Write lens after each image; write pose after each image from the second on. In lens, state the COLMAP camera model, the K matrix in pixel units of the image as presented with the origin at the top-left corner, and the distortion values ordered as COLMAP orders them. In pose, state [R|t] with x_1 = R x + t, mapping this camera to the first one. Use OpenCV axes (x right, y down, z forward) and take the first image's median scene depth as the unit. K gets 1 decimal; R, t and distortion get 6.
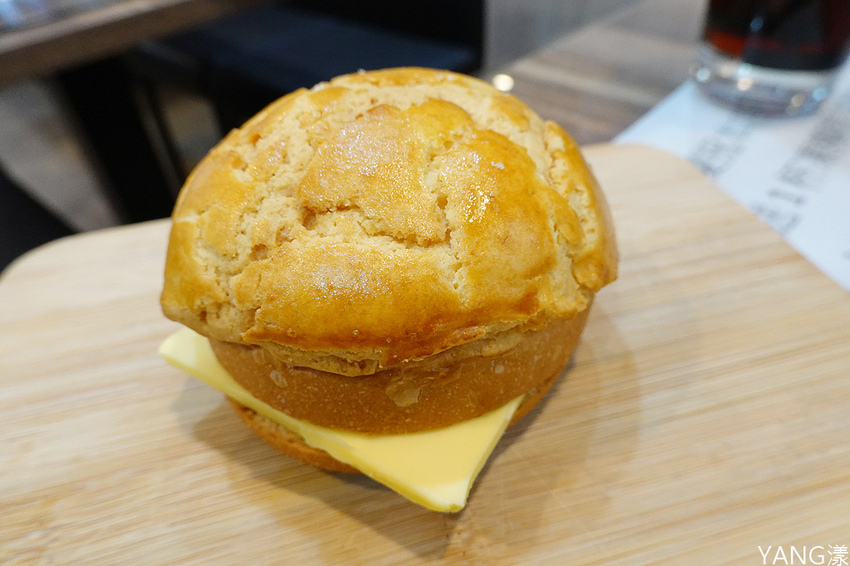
lens RADIAL K [[576.8, 0, 429.9], [0, 576.8, 290.9], [0, 0, 1]] dist [-0.011391, -0.011515]
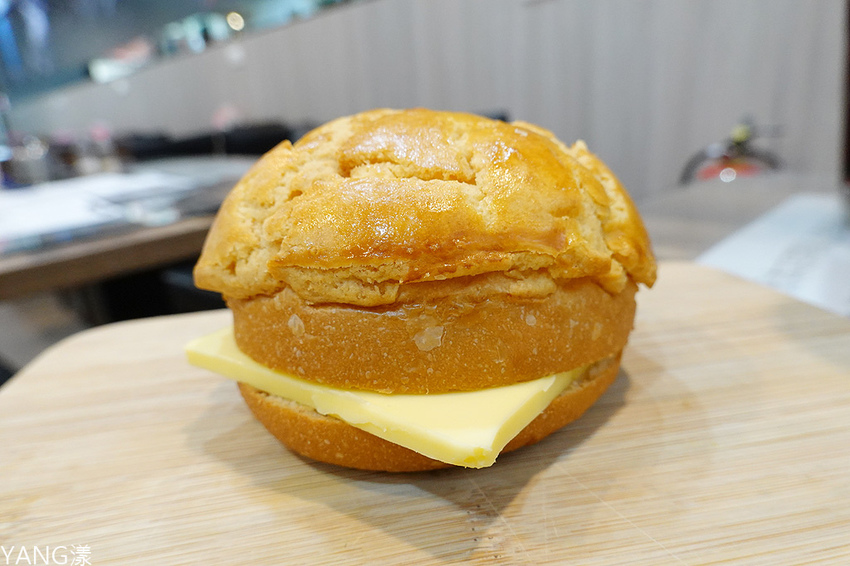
lens RADIAL K [[576.8, 0, 423.8], [0, 576.8, 287.2], [0, 0, 1]] dist [-0.011391, -0.011515]
pose [[0.994623, -0.000905, -0.103561, 0.046956], [-0.043309, 0.904695, -0.423852, 0.498852], [0.094075, 0.426058, 0.899791, 0.134313]]
